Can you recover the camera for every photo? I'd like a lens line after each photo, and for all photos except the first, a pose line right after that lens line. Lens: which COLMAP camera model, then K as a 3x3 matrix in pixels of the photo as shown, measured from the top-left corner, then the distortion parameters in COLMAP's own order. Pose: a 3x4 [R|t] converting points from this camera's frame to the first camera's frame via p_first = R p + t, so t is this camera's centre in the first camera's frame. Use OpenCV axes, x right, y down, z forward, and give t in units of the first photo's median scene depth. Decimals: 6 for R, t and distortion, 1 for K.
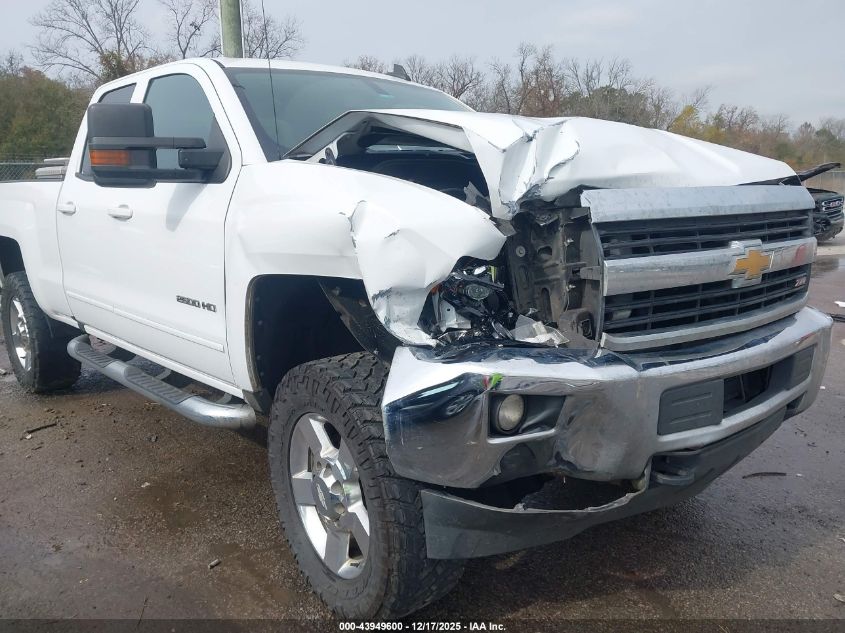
lens RADIAL K [[673.7, 0, 421.9], [0, 673.7, 329.9], [0, 0, 1]] dist [0.030346, -0.008647]
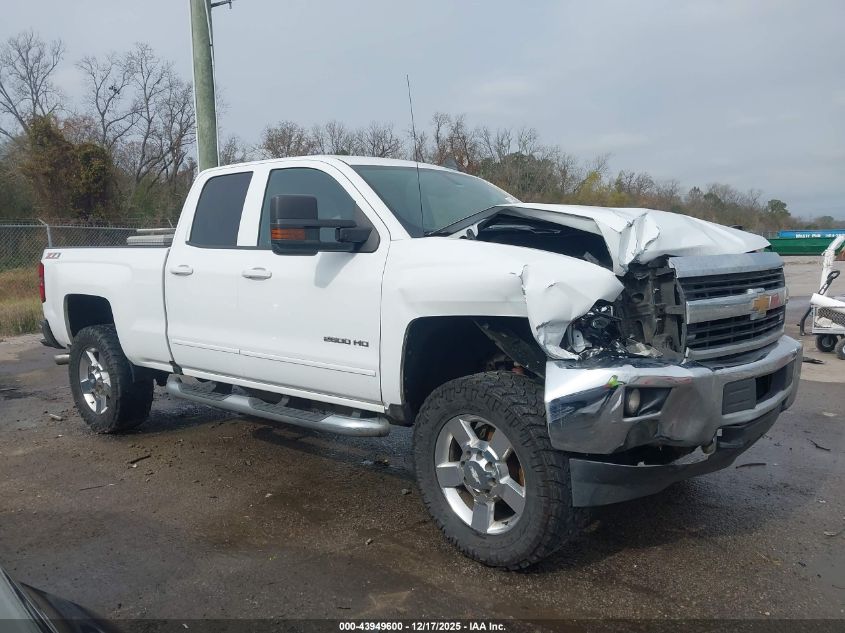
lens RADIAL K [[659.7, 0, 416.4], [0, 659.7, 316.4], [0, 0, 1]] dist [0.082546, -0.139989]
pose [[0.994290, -0.015203, 0.105622, -0.473732], [0.025818, 0.994665, -0.099874, 0.064618], [-0.103540, 0.102030, 0.989378, -0.426297]]
